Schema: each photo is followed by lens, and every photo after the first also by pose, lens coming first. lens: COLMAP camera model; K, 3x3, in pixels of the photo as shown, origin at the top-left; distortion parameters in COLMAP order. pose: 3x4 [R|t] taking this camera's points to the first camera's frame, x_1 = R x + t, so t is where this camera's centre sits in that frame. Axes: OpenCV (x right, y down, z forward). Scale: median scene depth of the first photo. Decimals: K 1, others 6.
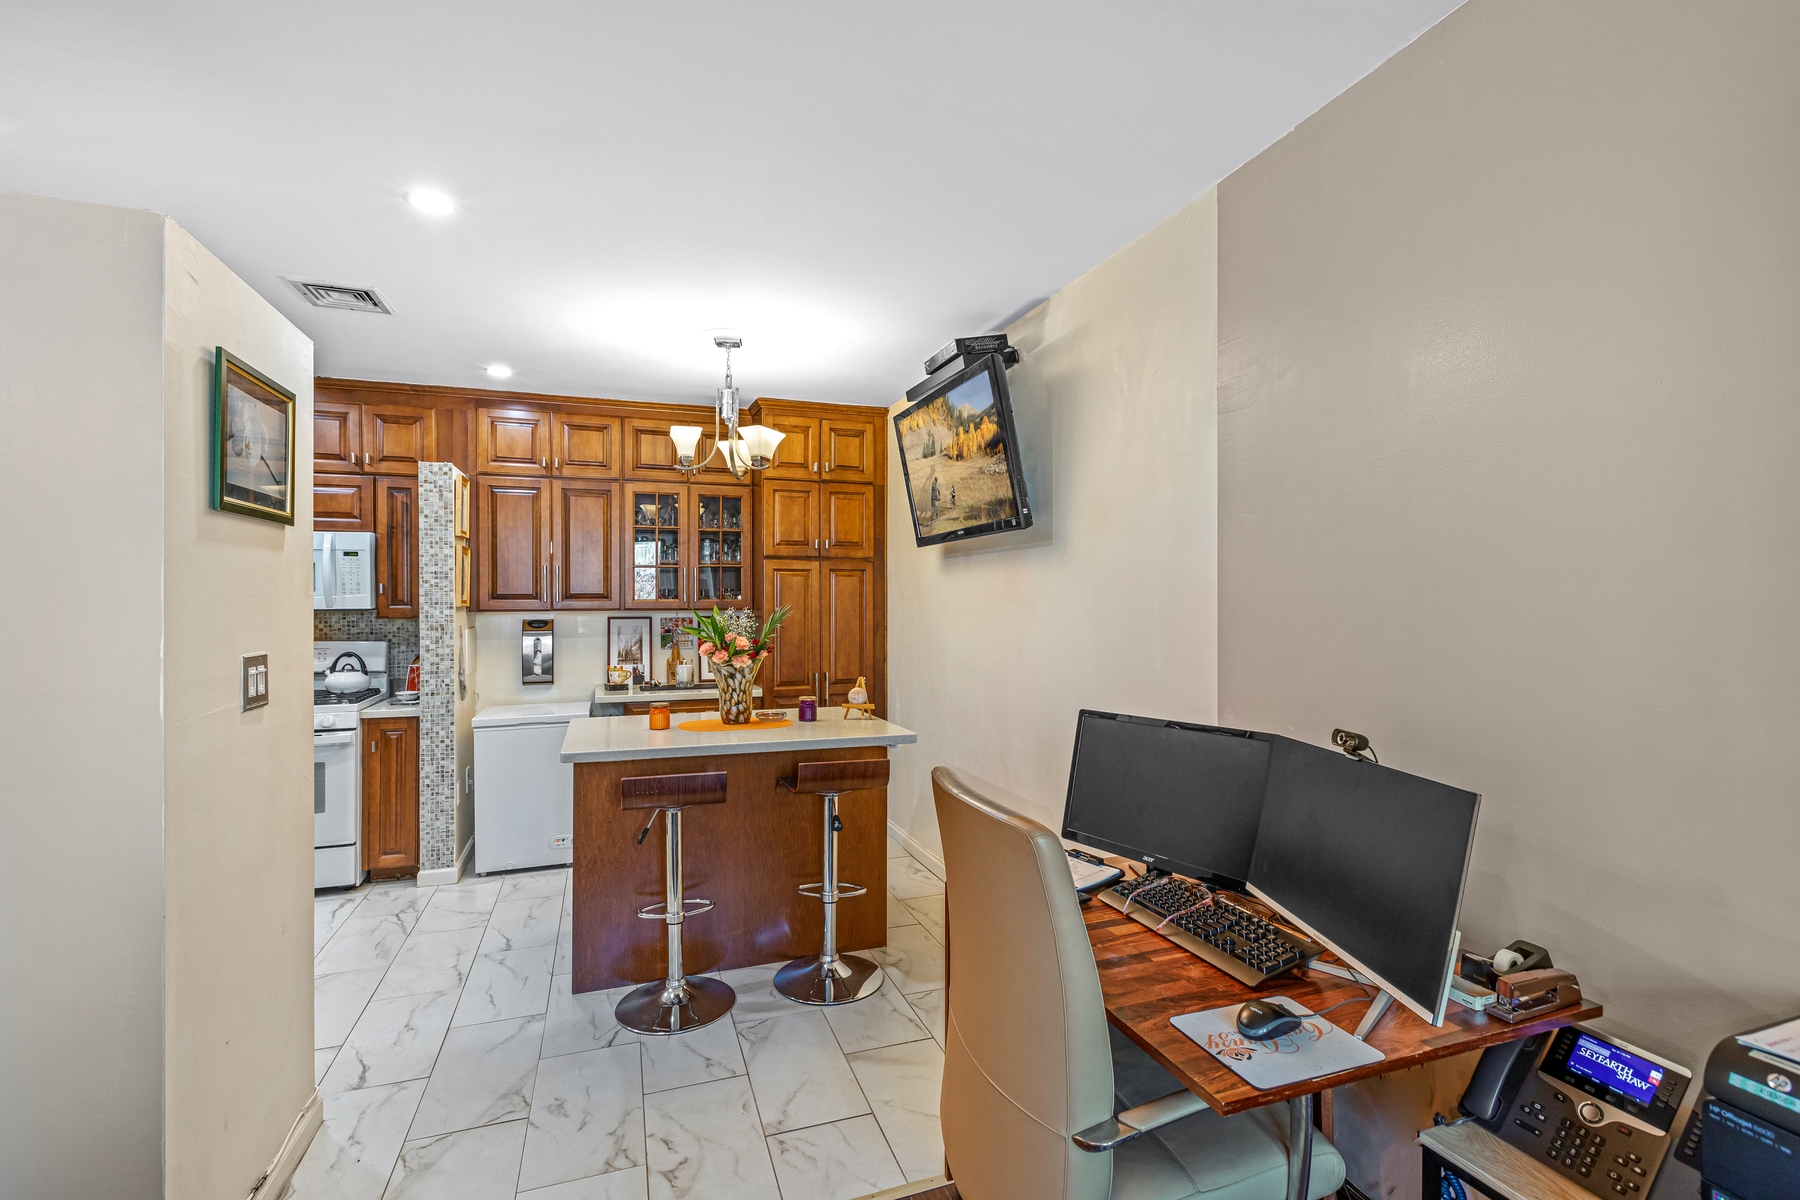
lens RADIAL K [[811.2, 0, 903.0], [0, 811.2, 604.5], [0, 0, 1]] dist [0.004359, -0.000173]
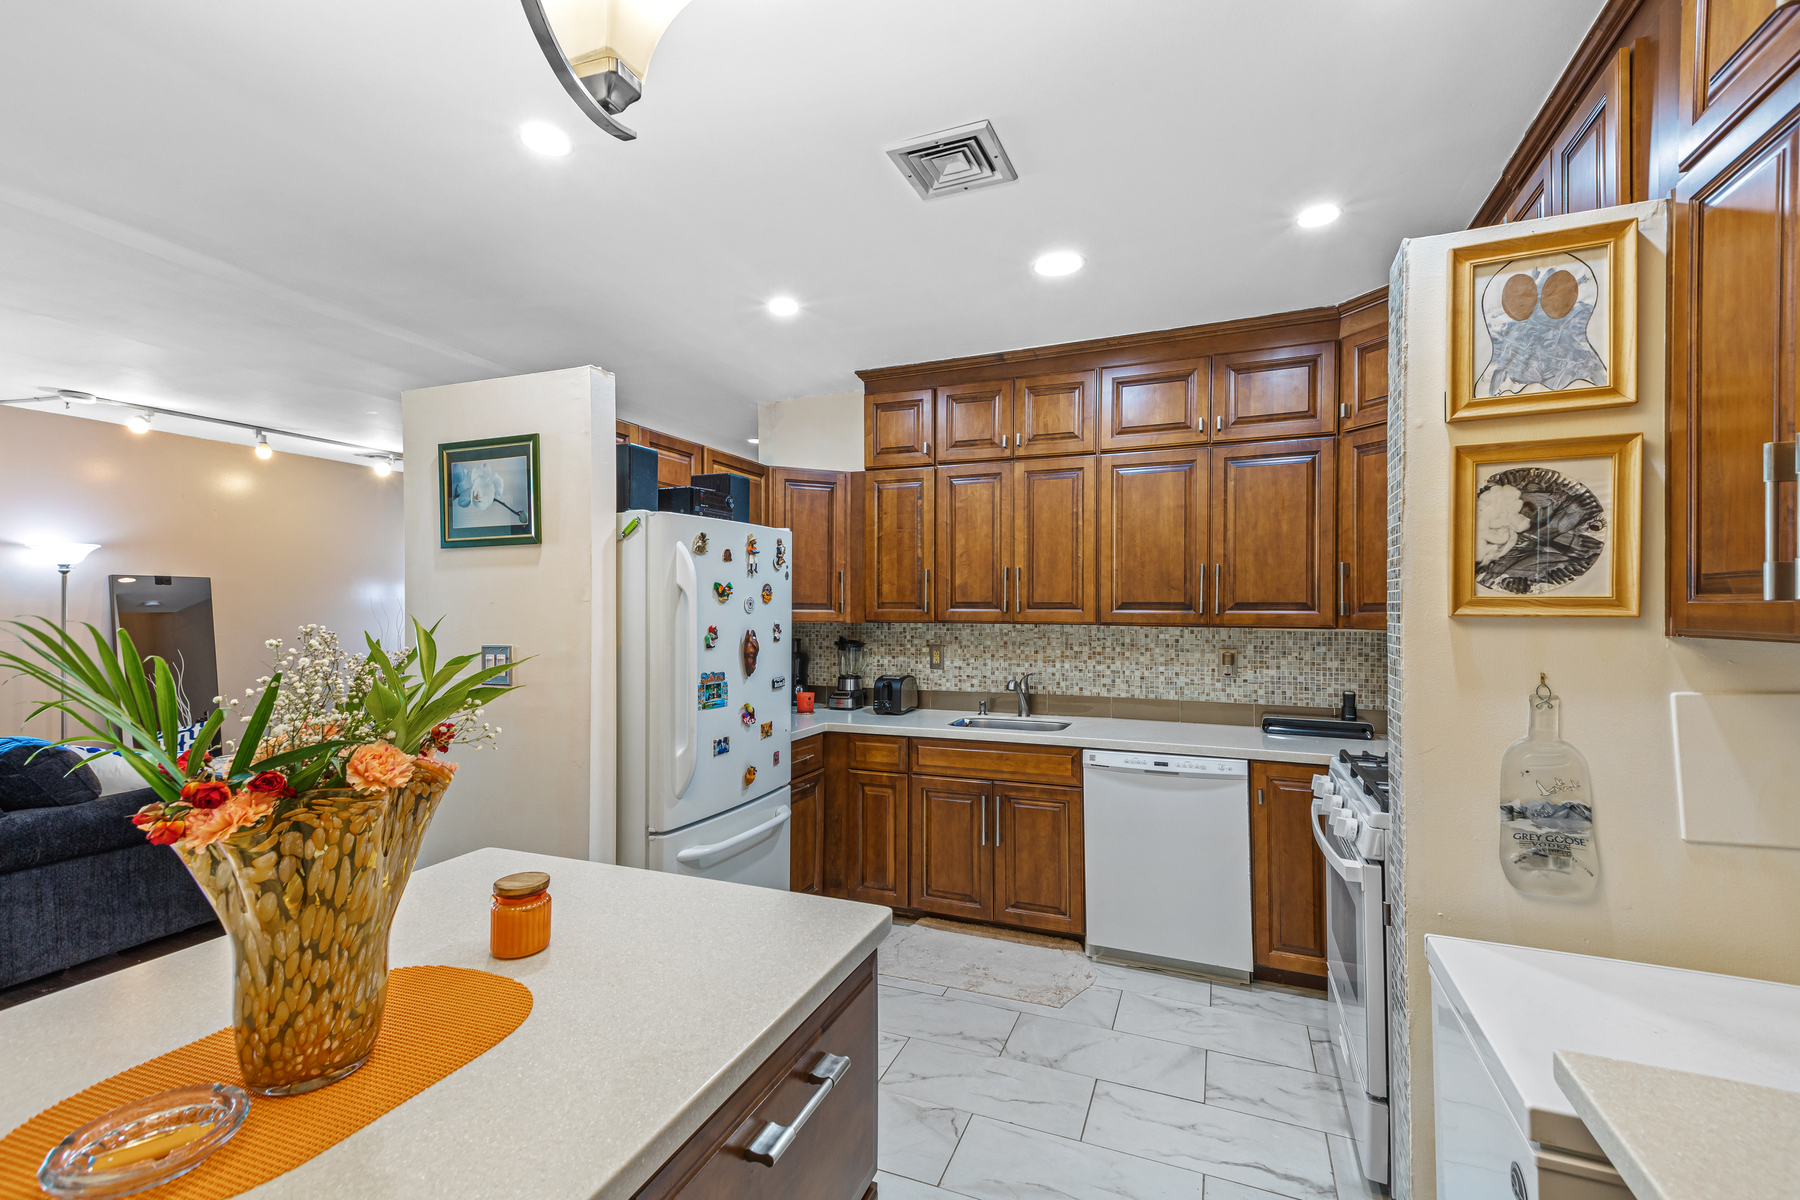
lens RADIAL K [[797.6, 0, 894.2], [0, 797.6, 602.3], [0, 0, 1]] dist [0.074084, -0.026649]
pose [[-0.673374, -0.001487, -0.739300, -0.104178], [-0.001820, 0.999998, -0.000353, -0.003081], [0.739300, 0.001107, -0.673376, 1.034703]]
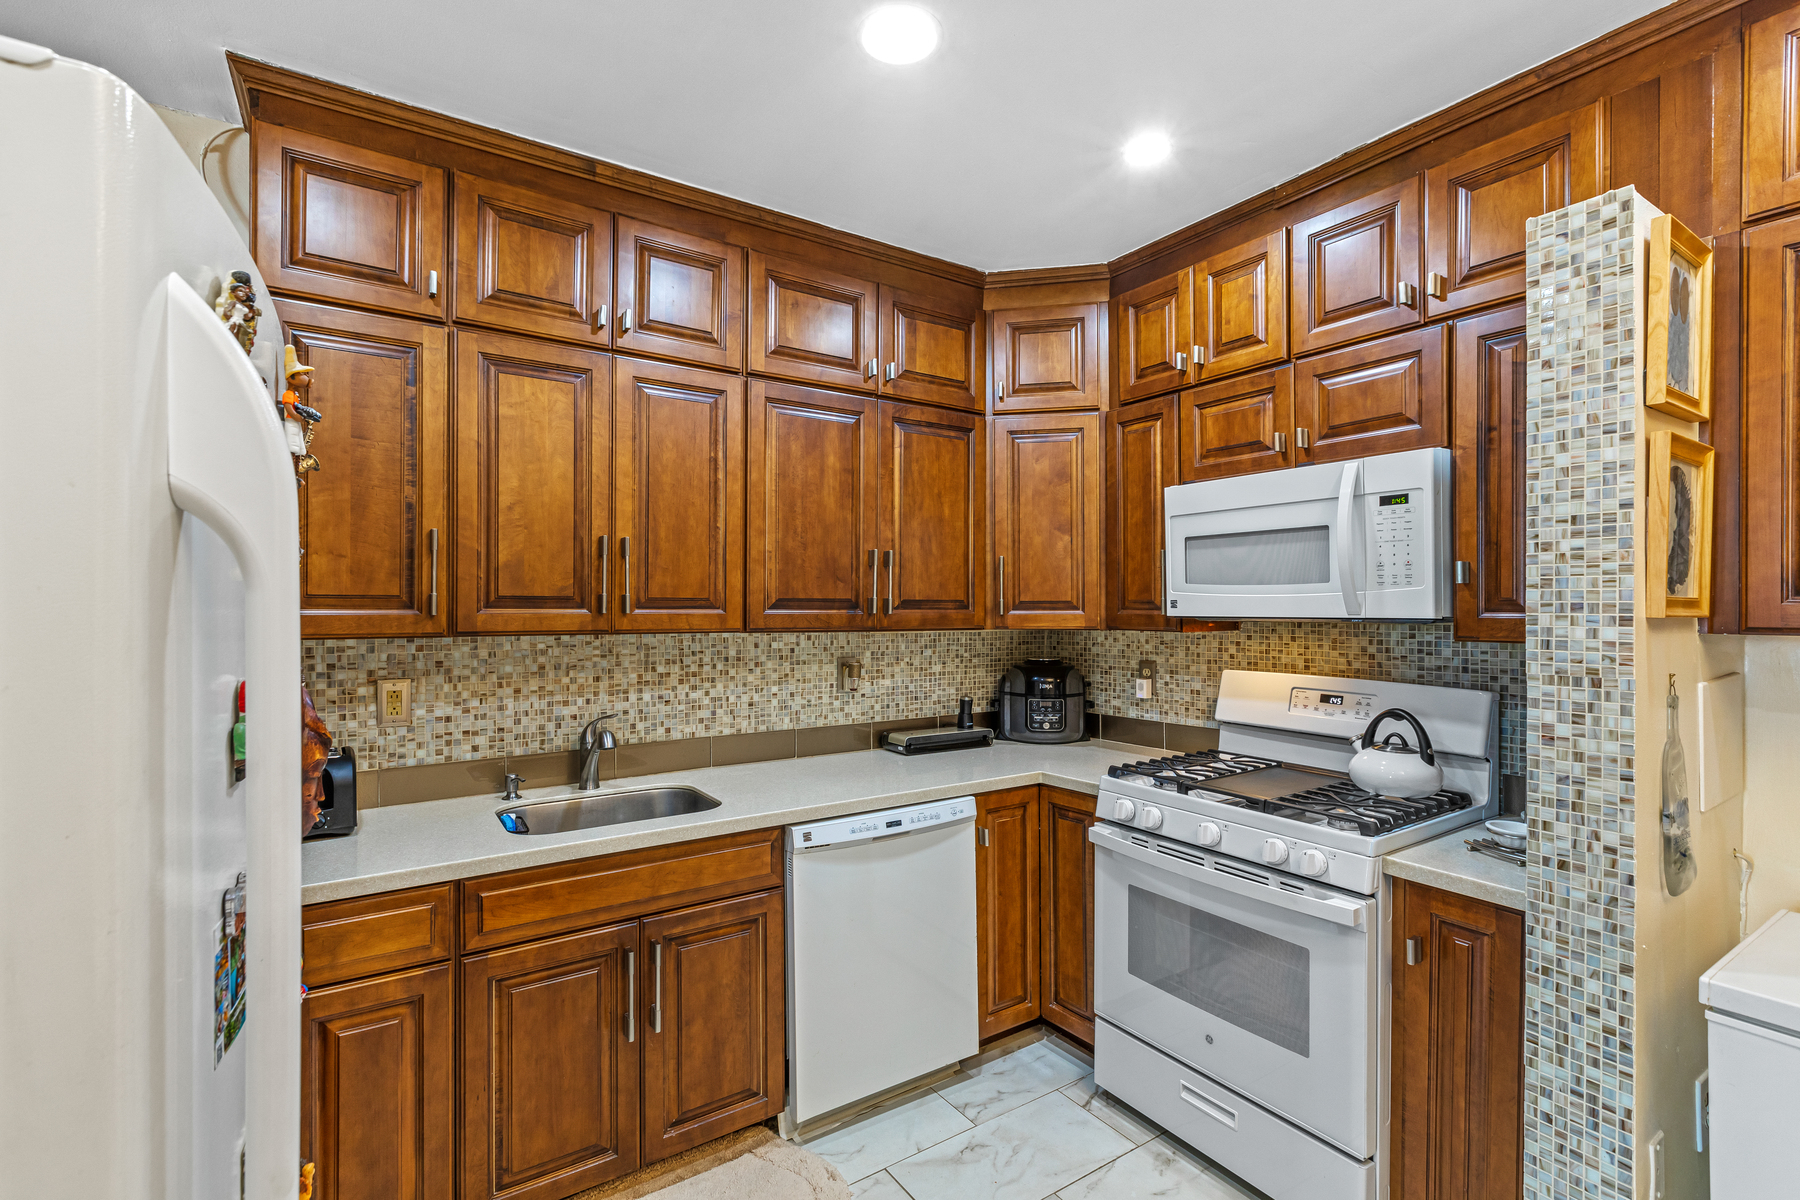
lens RADIAL K [[811.2, 0, 903.0], [0, 811.2, 604.5], [0, 0, 1]] dist [0.004359, -0.000173]
pose [[0.241816, 0.002602, -0.970319, -0.290219], [-0.007188, 0.999974, 0.000891, -0.000807], [0.970295, 0.006759, 0.241828, 0.602981]]
